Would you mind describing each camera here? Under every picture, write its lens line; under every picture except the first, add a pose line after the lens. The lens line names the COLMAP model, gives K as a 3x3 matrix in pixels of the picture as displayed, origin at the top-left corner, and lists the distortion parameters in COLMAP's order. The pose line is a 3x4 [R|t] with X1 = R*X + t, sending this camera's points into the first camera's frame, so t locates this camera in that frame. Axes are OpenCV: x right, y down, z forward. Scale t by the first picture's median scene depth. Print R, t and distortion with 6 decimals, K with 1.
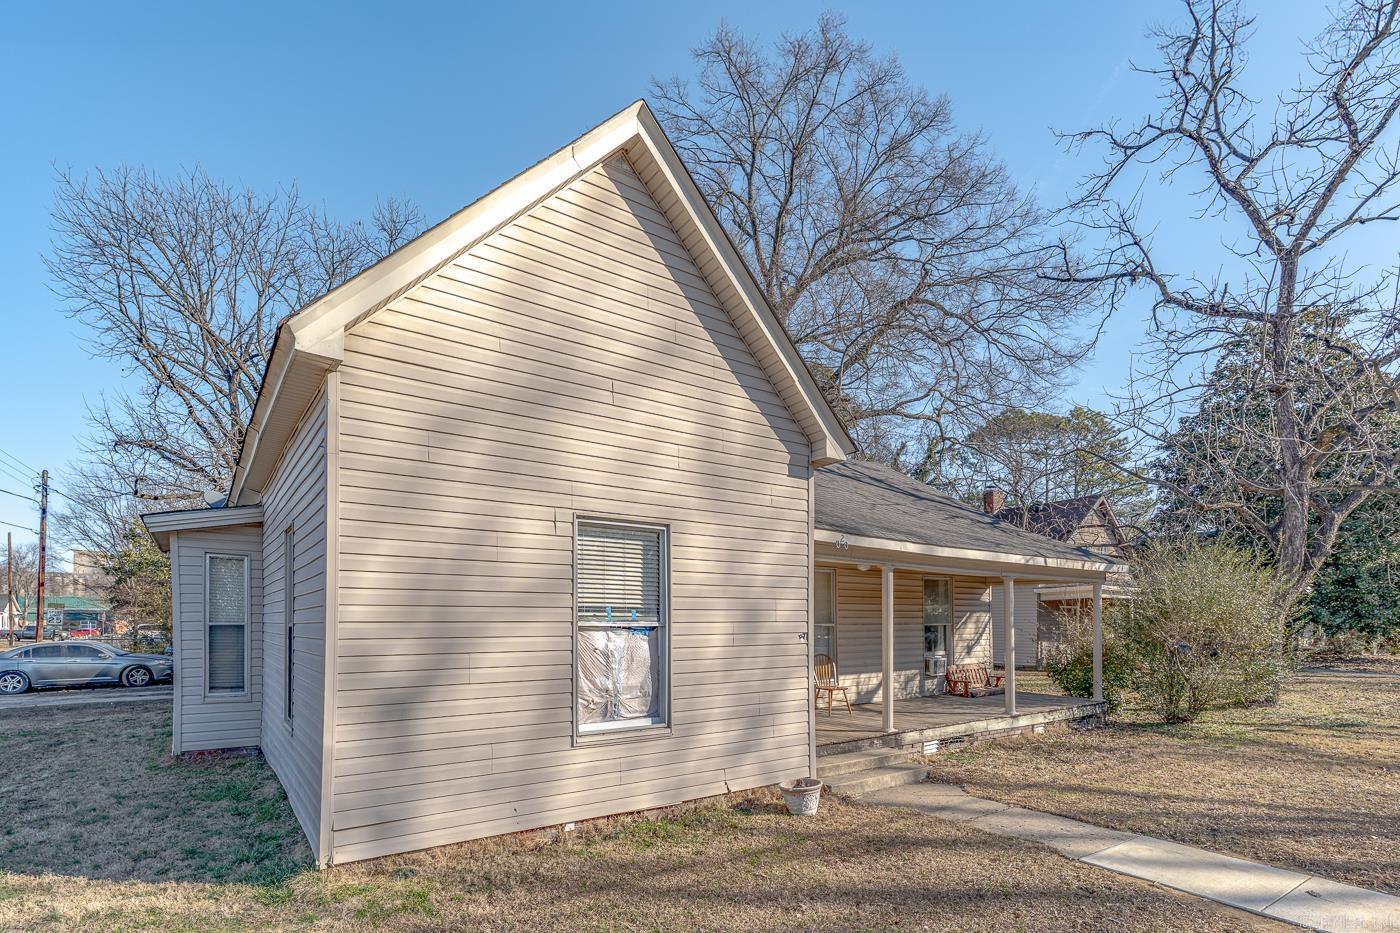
lens RADIAL K [[685.2, 0, 701.2], [0, 685.2, 605.9], [0, 0, 1]] dist [-0.000034, -0.000051]
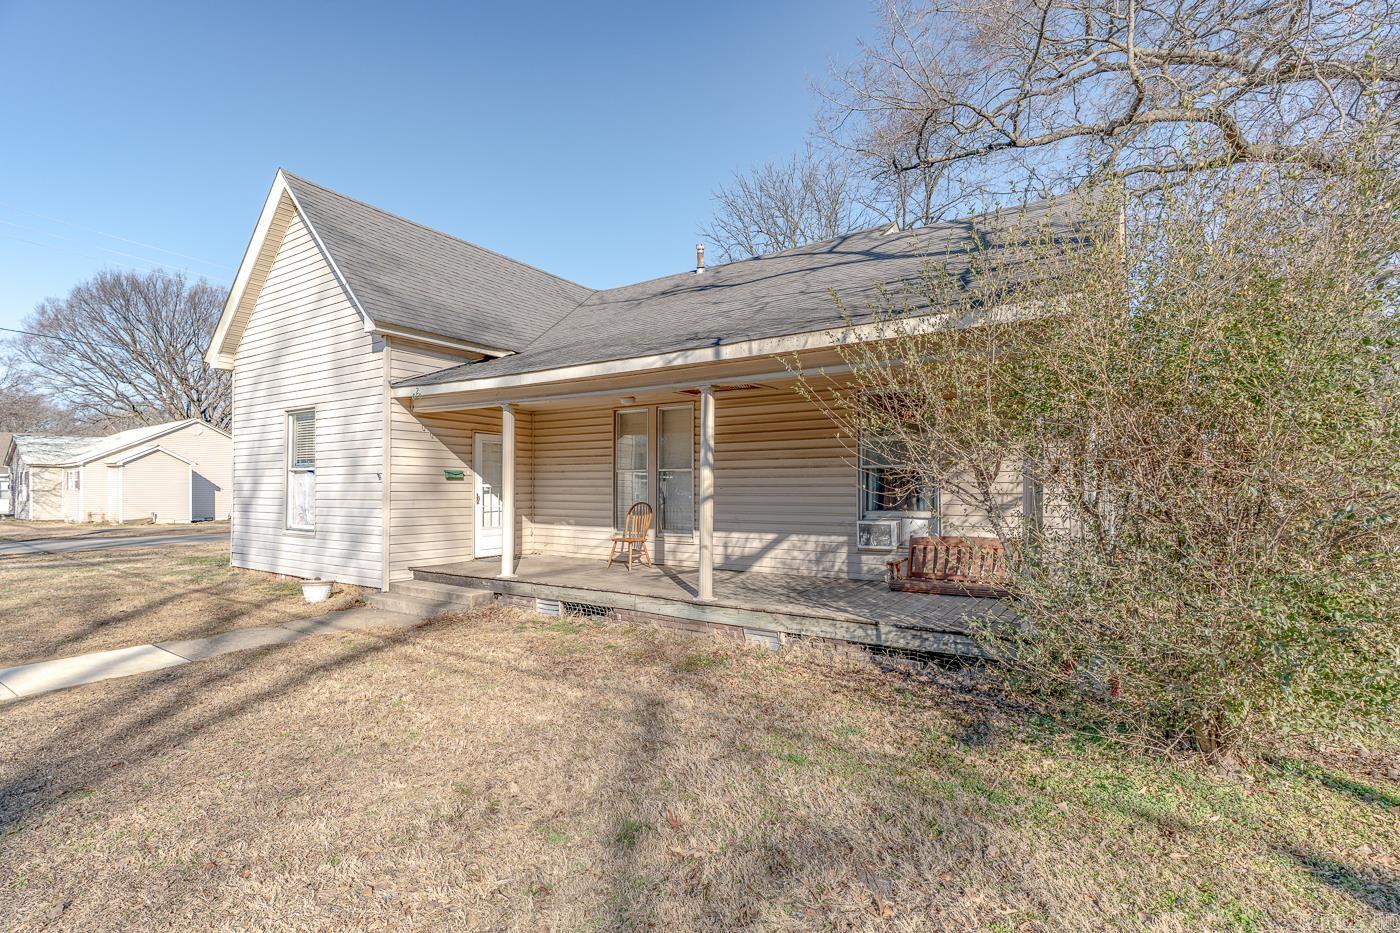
lens RADIAL K [[664.2, 0, 700.0], [0, 664.2, 466.5], [0, 0, 1]] dist [-0.000807, 0.000056]
pose [[0.340847, -0.033769, -0.939512, 0.834773], [0.018734, 0.999400, -0.029125, 0.040734], [0.939932, -0.007674, 0.341276, 0.632537]]
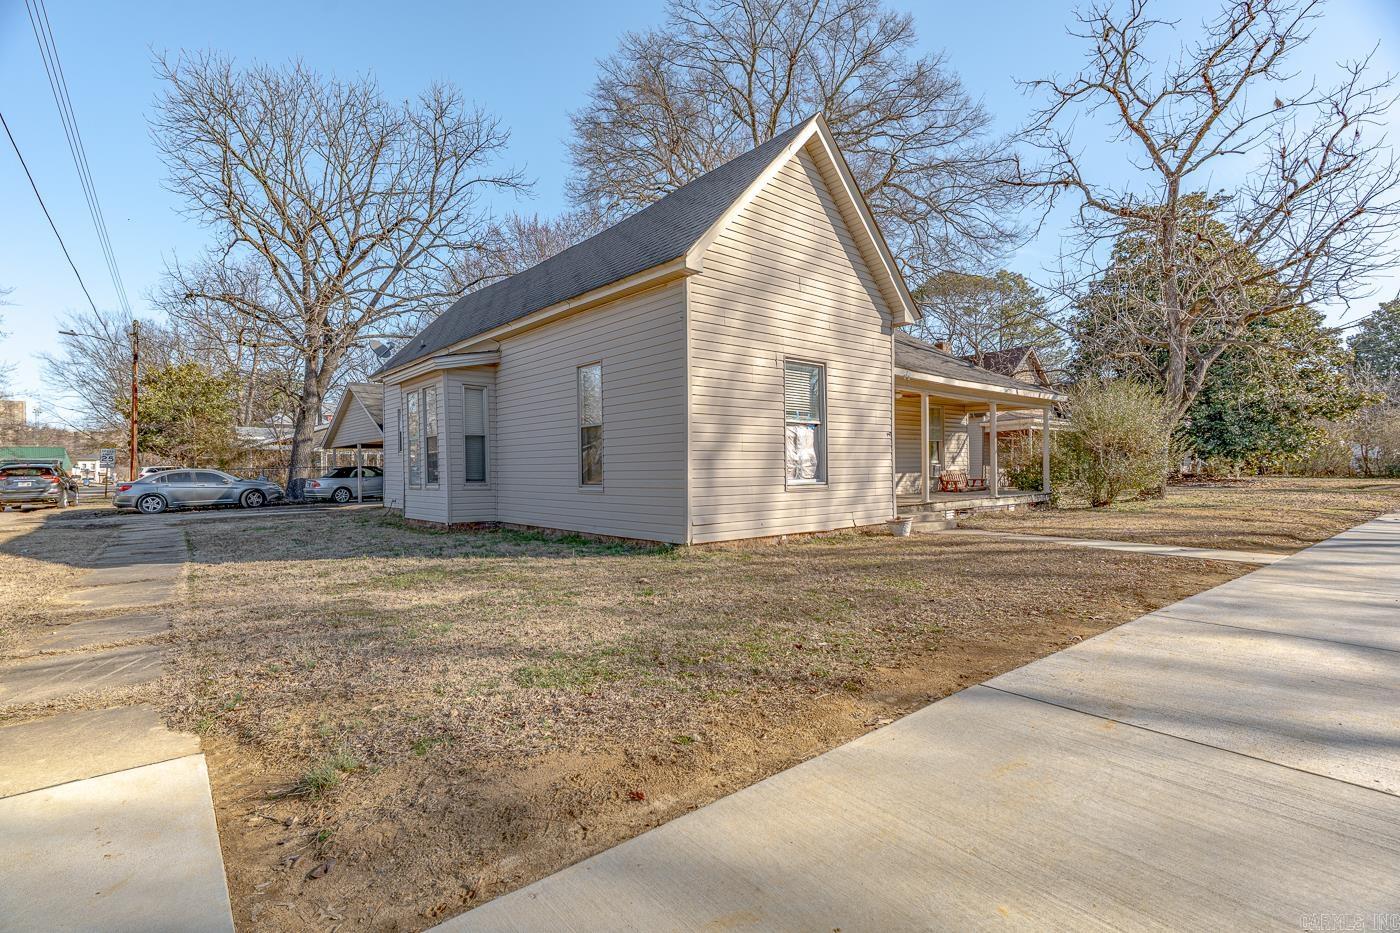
lens RADIAL K [[664.2, 0, 700.0], [0, 664.2, 466.5], [0, 0, 1]] dist [-0.000807, 0.000056]
pose [[0.995887, -0.012150, 0.089786, -0.240964], [0.010314, 0.999729, 0.020889, 0.046654], [-0.090016, -0.019877, 0.995742, -0.282059]]
